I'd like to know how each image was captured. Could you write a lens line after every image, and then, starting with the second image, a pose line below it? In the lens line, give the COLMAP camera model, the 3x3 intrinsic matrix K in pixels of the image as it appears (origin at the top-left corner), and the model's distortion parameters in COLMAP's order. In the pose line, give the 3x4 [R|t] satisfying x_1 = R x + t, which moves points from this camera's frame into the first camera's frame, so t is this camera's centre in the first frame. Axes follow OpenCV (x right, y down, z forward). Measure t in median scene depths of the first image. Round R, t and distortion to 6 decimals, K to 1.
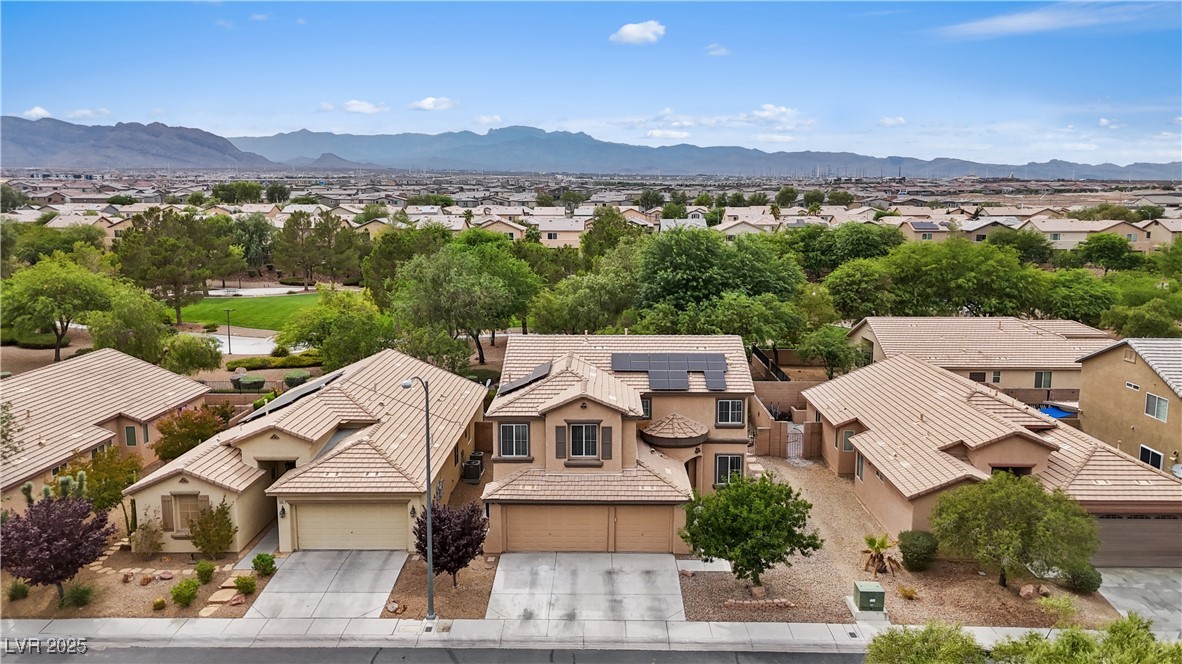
lens RADIAL K [[875.7, 0, 591.0], [0, 875.7, 332.0], [0, 0, 1]] dist [0.082645, -0.091200]
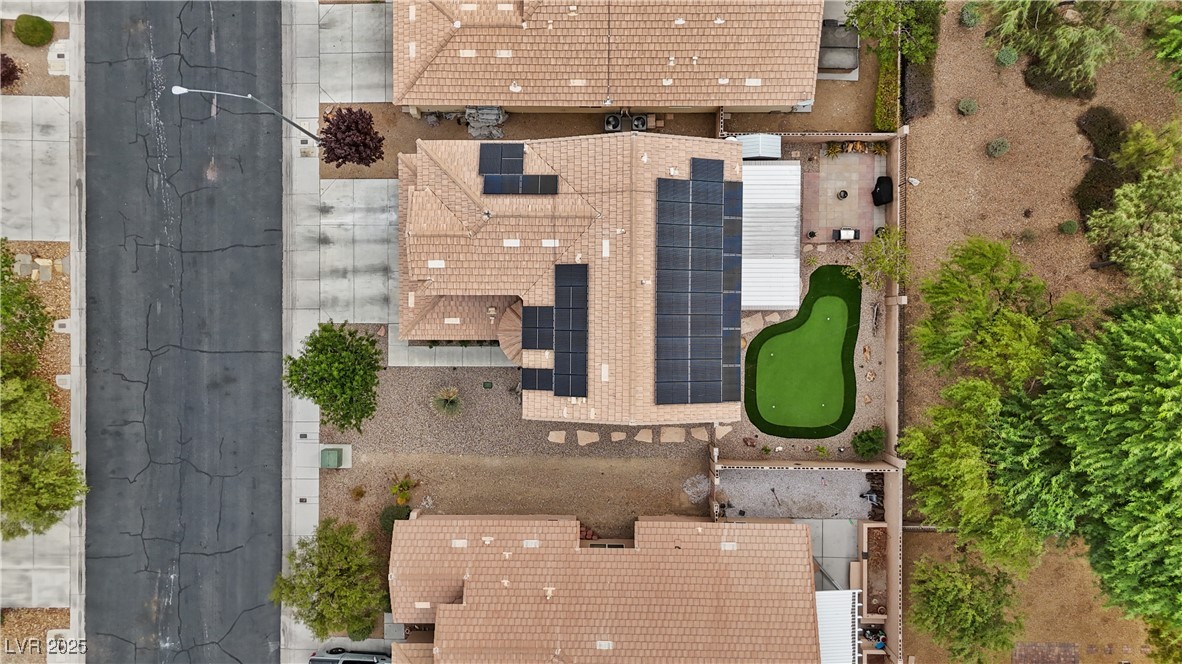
lens RADIAL K [[875.7, 0, 591.0], [0, 875.7, 332.0], [0, 0, 1]] dist [0.082645, -0.091200]
pose [[0.010127, 0.999886, 0.011157, 0.084812], [-0.125512, -0.009798, 0.992044, -0.860609], [0.992040, -0.011447, 0.125398, 0.962873]]
